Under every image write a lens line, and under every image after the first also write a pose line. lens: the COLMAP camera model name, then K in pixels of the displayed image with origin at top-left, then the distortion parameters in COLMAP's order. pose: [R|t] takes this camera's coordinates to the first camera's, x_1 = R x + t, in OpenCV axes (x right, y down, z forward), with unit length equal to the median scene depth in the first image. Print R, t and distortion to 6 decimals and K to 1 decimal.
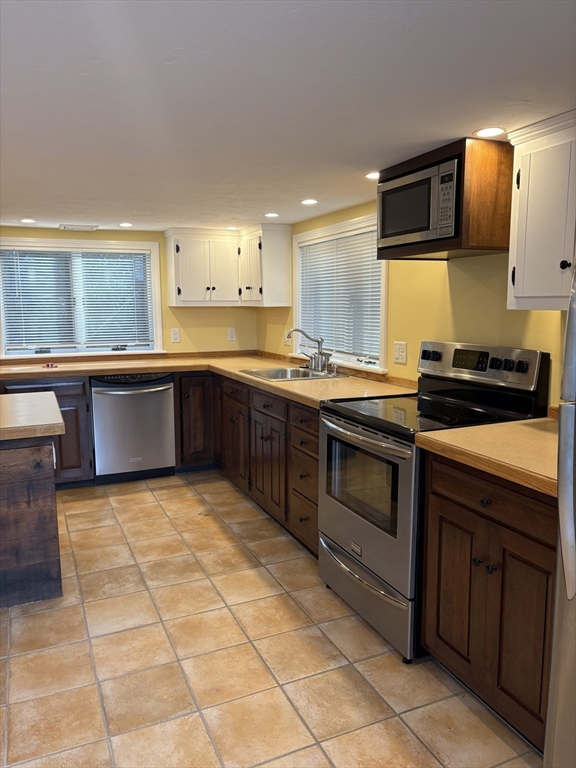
lens RADIAL K [[583.8, 0, 286.3], [0, 583.8, 382.0], [0, 0, 1]] dist [0.040600, -0.039686]
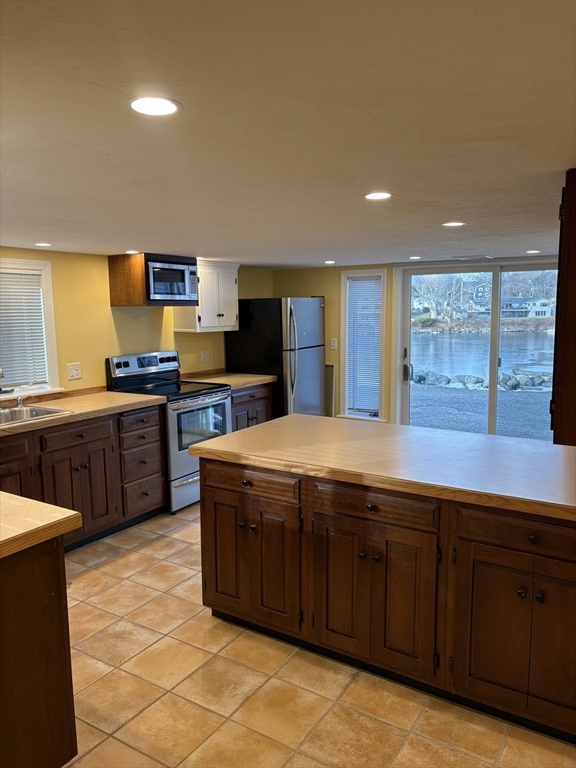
lens RADIAL K [[583.8, 0, 286.3], [0, 583.8, 383.5], [0, 0, 1]] dist [0.040600, -0.039686]
pose [[-0.557942, -0.097261, 0.824161, -1.282863], [0.125425, 0.971818, 0.199597, -0.250304], [-0.820347, 0.214734, -0.530019, 1.437459]]
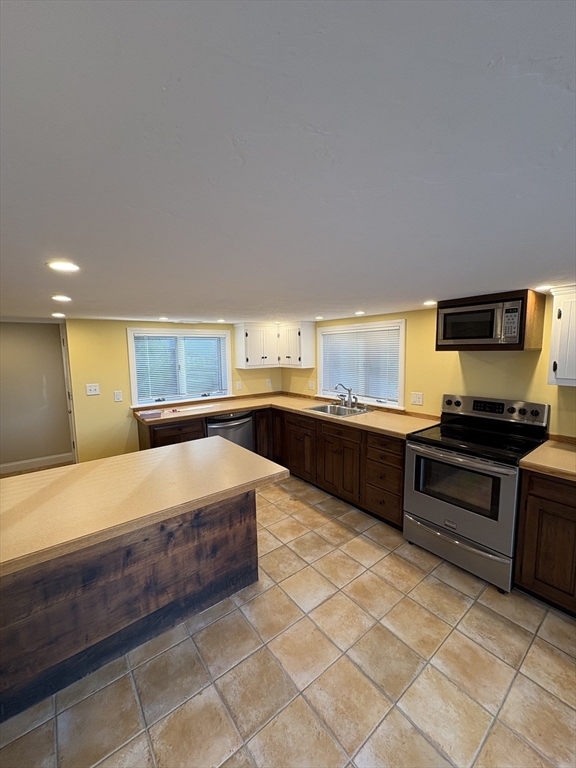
lens RADIAL K [[305.9, 0, 289.9], [0, 305.9, 383.1], [0, 0, 1]] dist [-0.000486, 0.000772]
pose [[0.969148, -0.036412, 0.243777, -0.439945], [0.043301, 0.998798, -0.022959, -0.101120], [-0.242648, 0.032806, 0.969560, 0.206549]]
